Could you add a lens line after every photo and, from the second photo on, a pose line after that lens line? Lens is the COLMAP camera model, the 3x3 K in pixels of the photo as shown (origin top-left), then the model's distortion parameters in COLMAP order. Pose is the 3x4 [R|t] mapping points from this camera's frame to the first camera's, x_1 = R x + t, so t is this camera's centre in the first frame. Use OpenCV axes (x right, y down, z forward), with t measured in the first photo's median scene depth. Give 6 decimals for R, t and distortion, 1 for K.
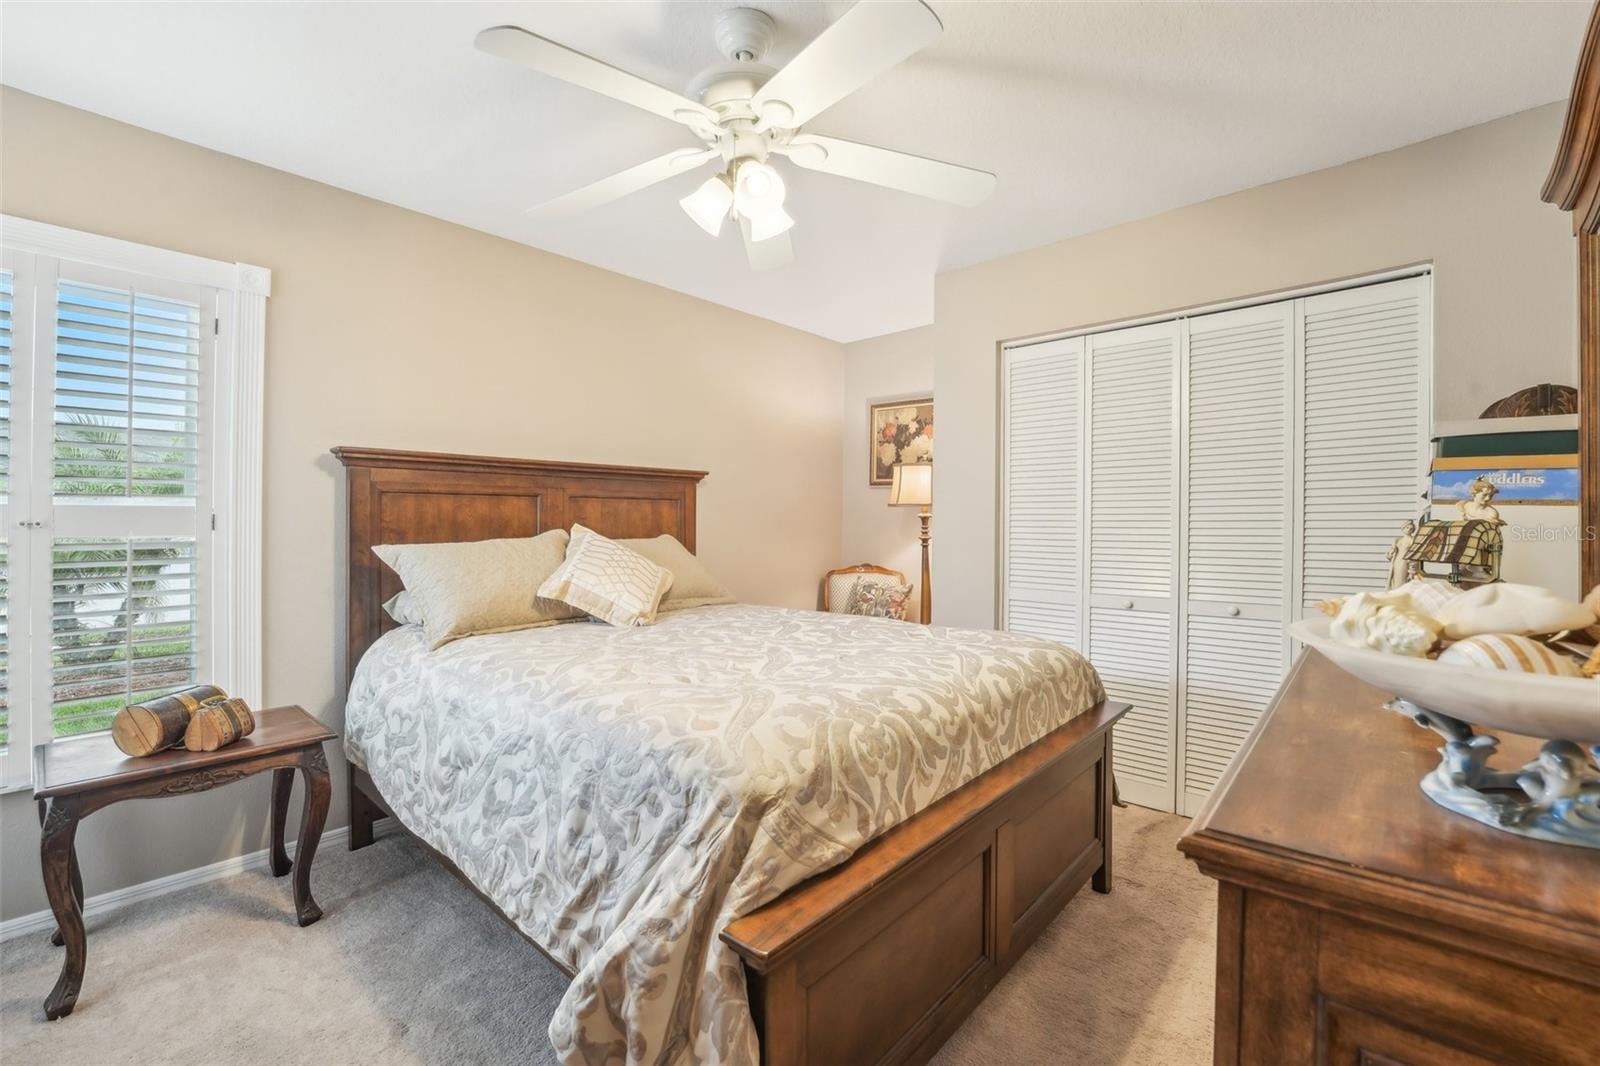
lens RADIAL K [[690.9, 0, 806.0], [0, 690.9, 538.9], [0, 0, 1]] dist [-0.018589, -0.000004]
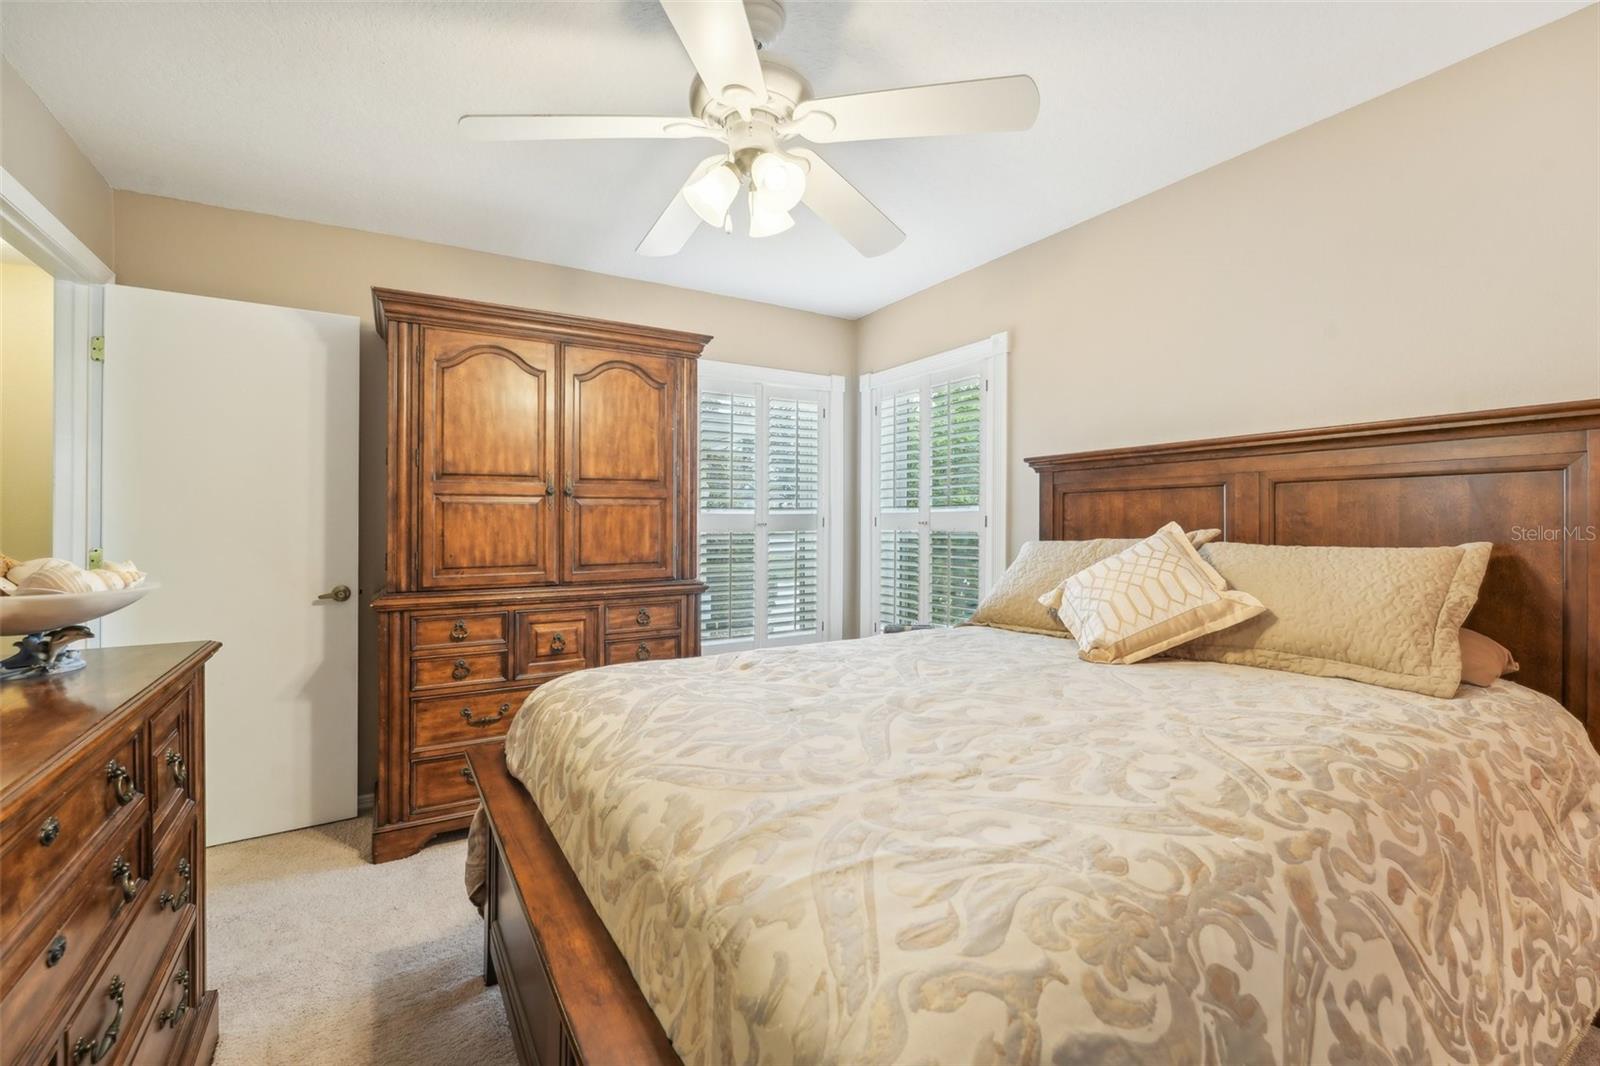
lens RADIAL K [[676.8, 0, 803.1], [0, 676.8, 523.2], [0, 0, 1]] dist [-0.025605, 0.000376]
pose [[-0.285985, -0.007360, -0.958206, 0.491126], [-0.026016, 0.999662, 0.000086, -0.009735], [0.957881, 0.024954, -0.286080, 0.862204]]
